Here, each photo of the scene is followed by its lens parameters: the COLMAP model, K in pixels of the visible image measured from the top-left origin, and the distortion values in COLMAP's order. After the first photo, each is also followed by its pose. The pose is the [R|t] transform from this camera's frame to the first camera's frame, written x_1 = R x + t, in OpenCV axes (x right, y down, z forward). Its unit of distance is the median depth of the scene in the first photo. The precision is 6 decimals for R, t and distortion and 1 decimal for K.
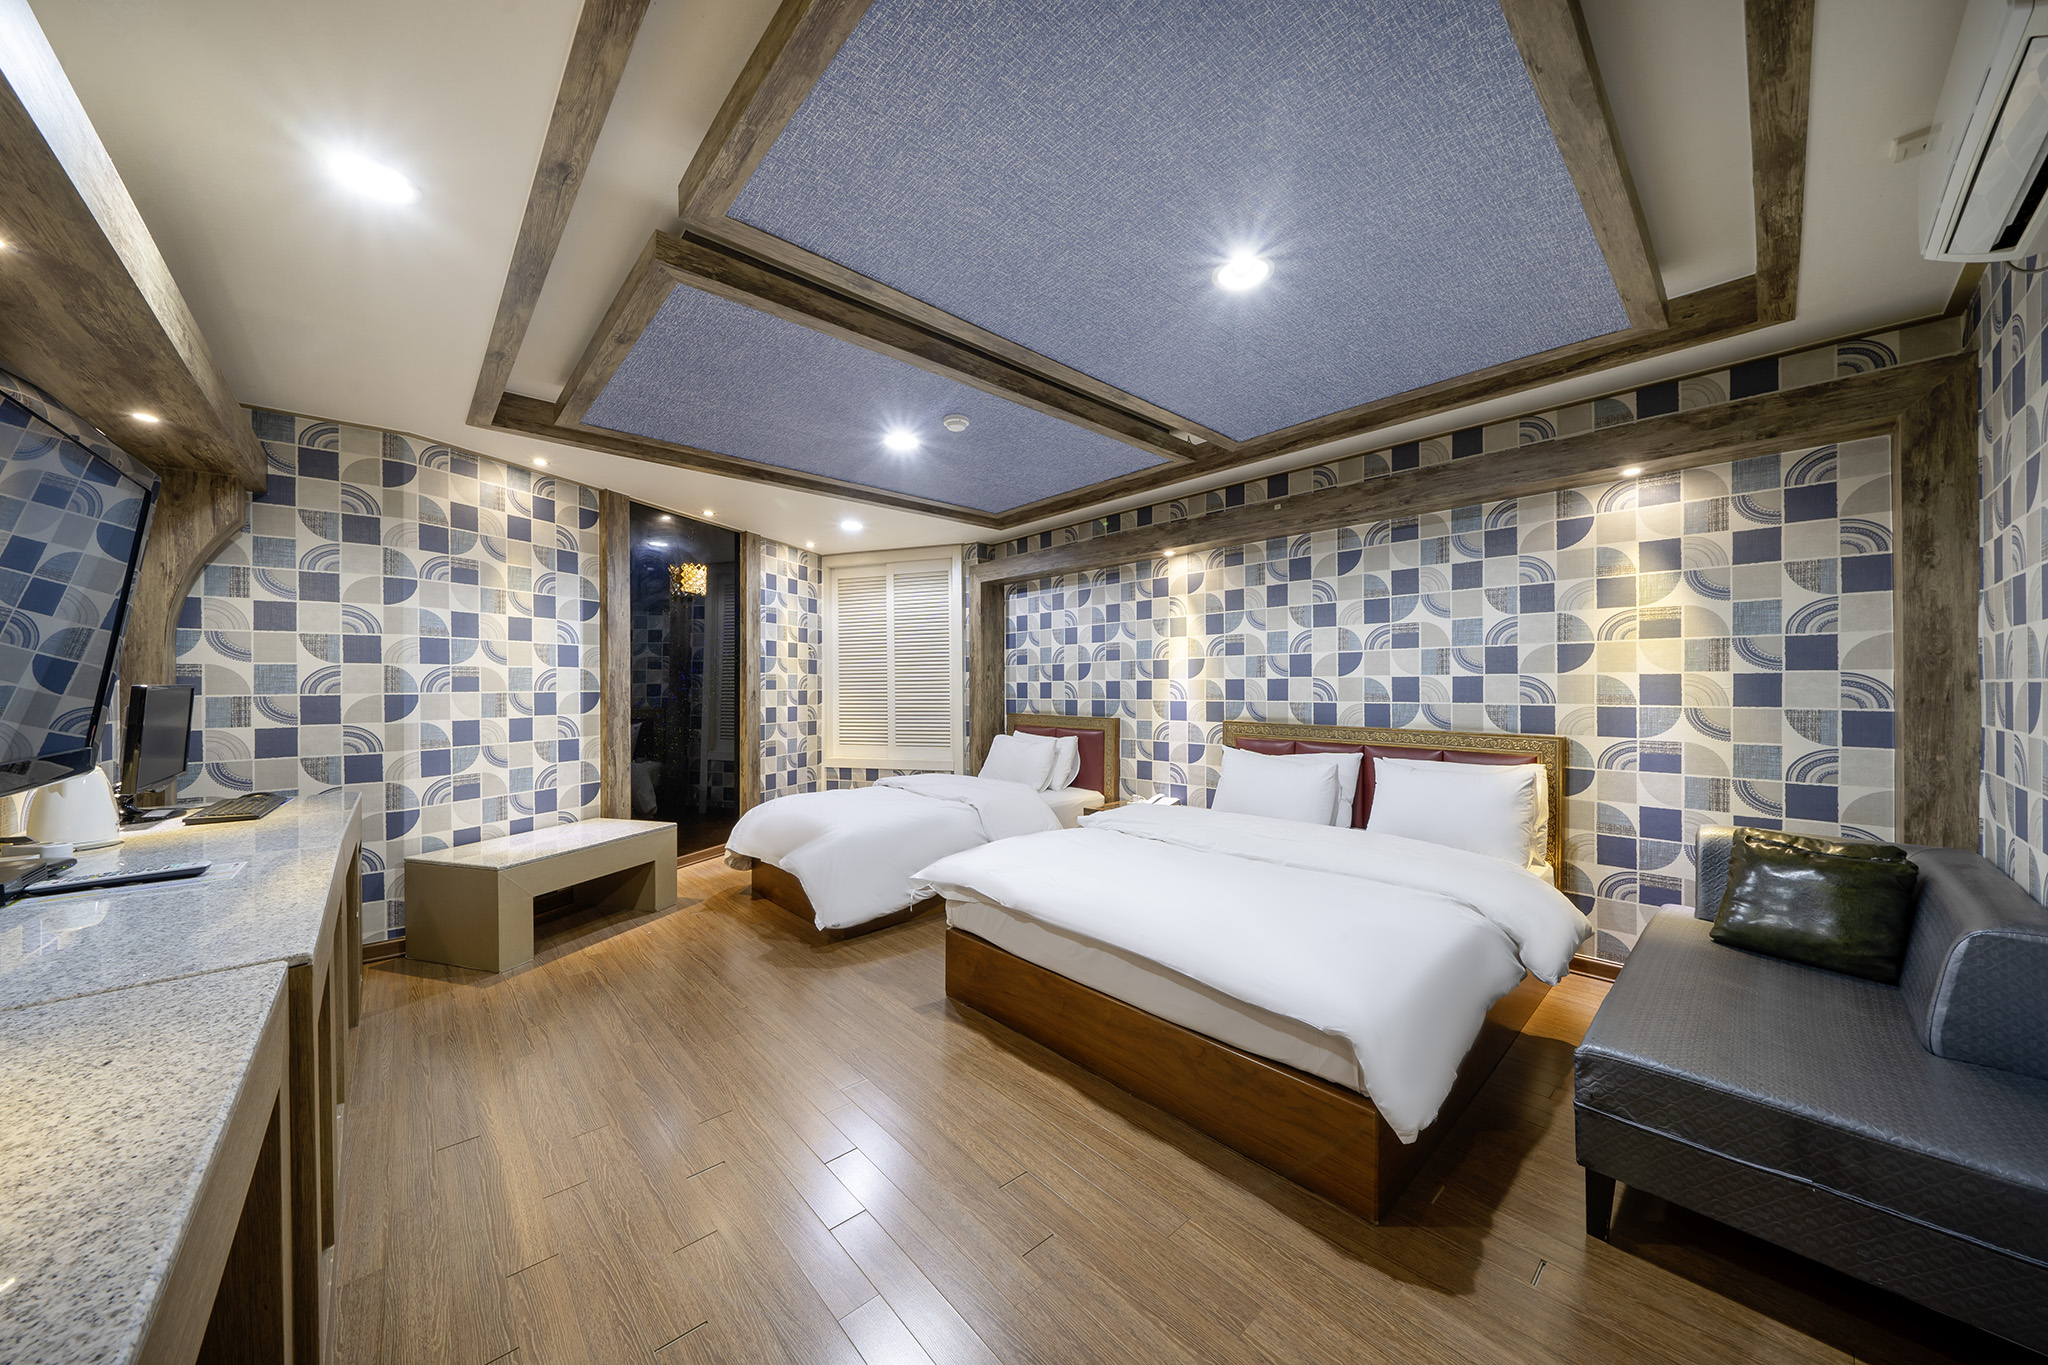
lens RADIAL K [[694.9, 0, 1029.0], [0, 694.9, 684.2], [0, 0, 1]] dist [-0.006425, 0.000181]
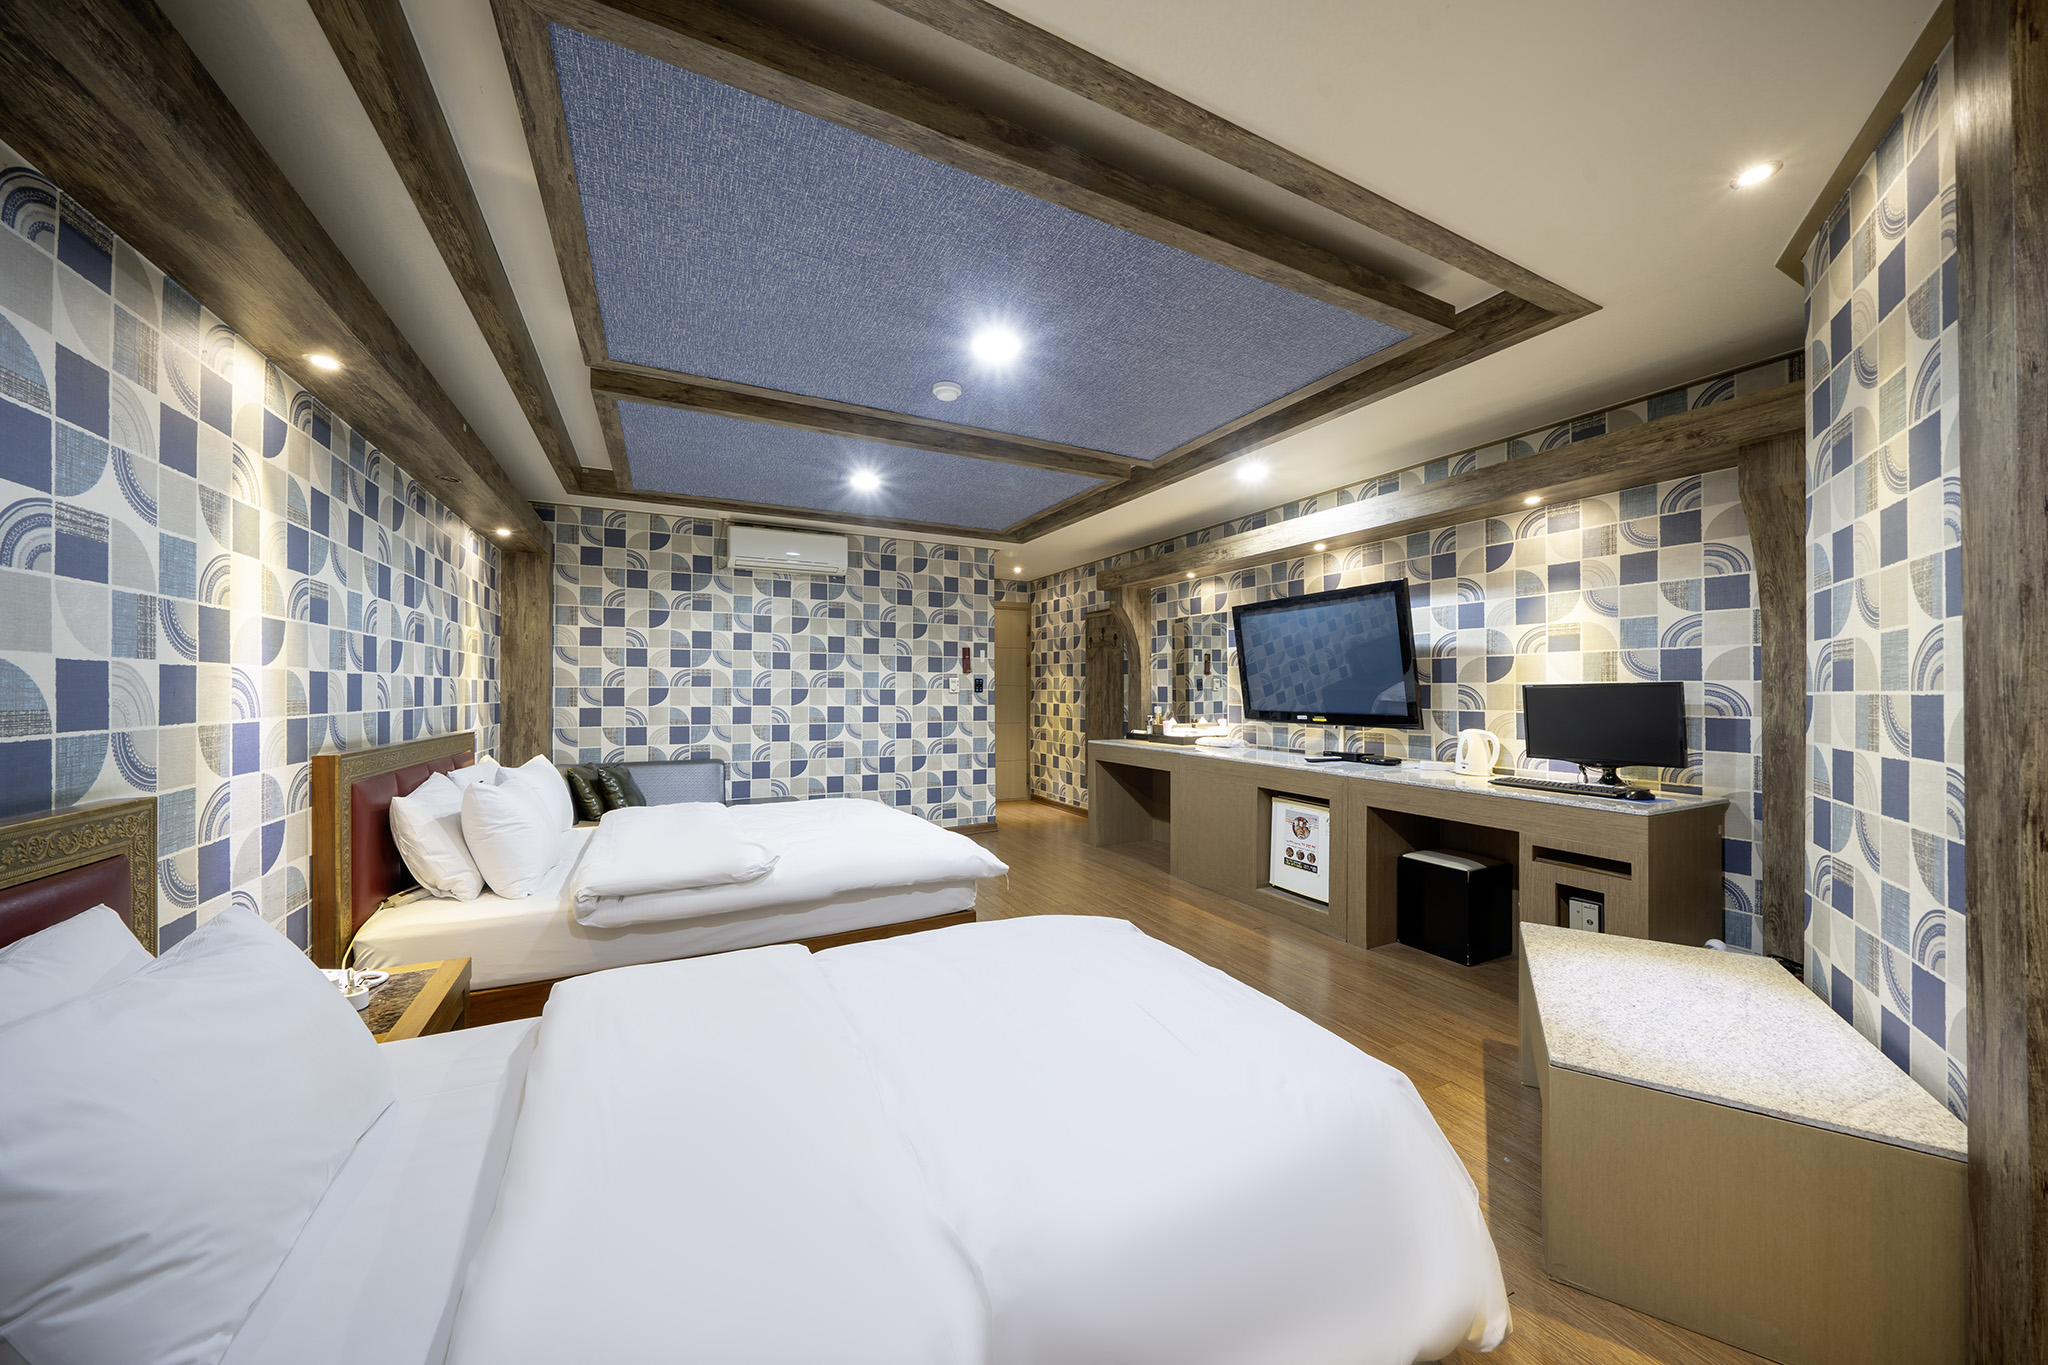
lens RADIAL K [[694.9, 0, 1027.2], [0, 694.9, 684.0], [0, 0, 1]] dist [-0.006425, 0.000181]
pose [[-0.963763, 0.011549, 0.266511, -0.306733], [0.009049, 0.999903, -0.010606, 0.010947], [-0.266607, -0.007811, -0.963774, 1.274703]]
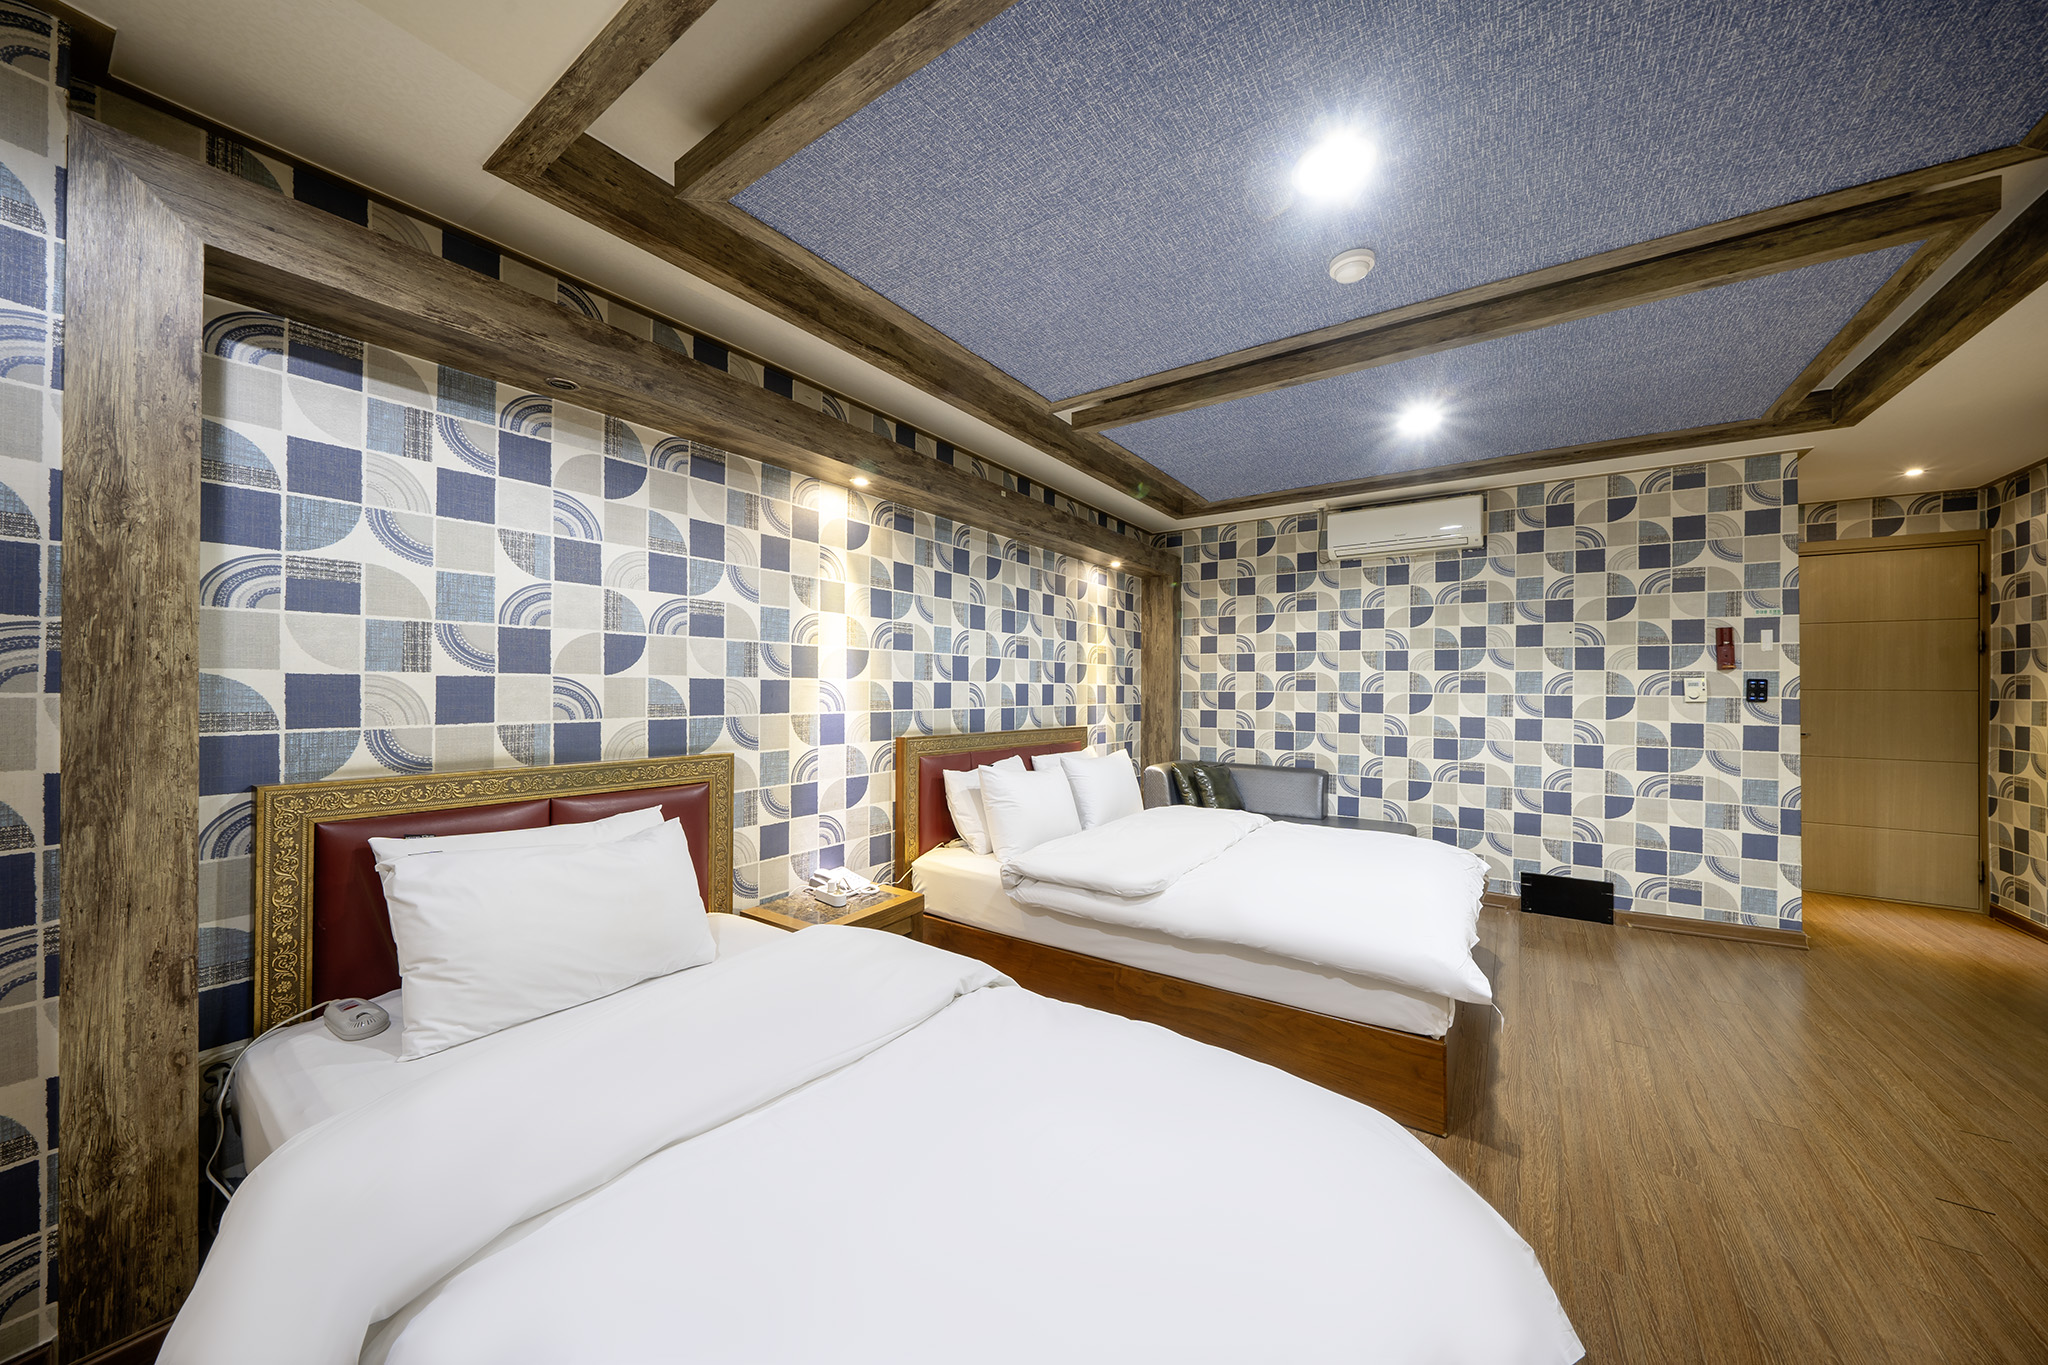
lens RADIAL K [[694.9, 0, 1019.0], [0, 694.9, 684.9], [0, 0, 1]] dist [-0.006425, 0.000181]
pose [[-0.211584, 0.014807, 0.977248, -0.445629], [-0.003290, 0.999869, -0.015862, 0.007463], [-0.977354, -0.006572, -0.211508, 0.985738]]
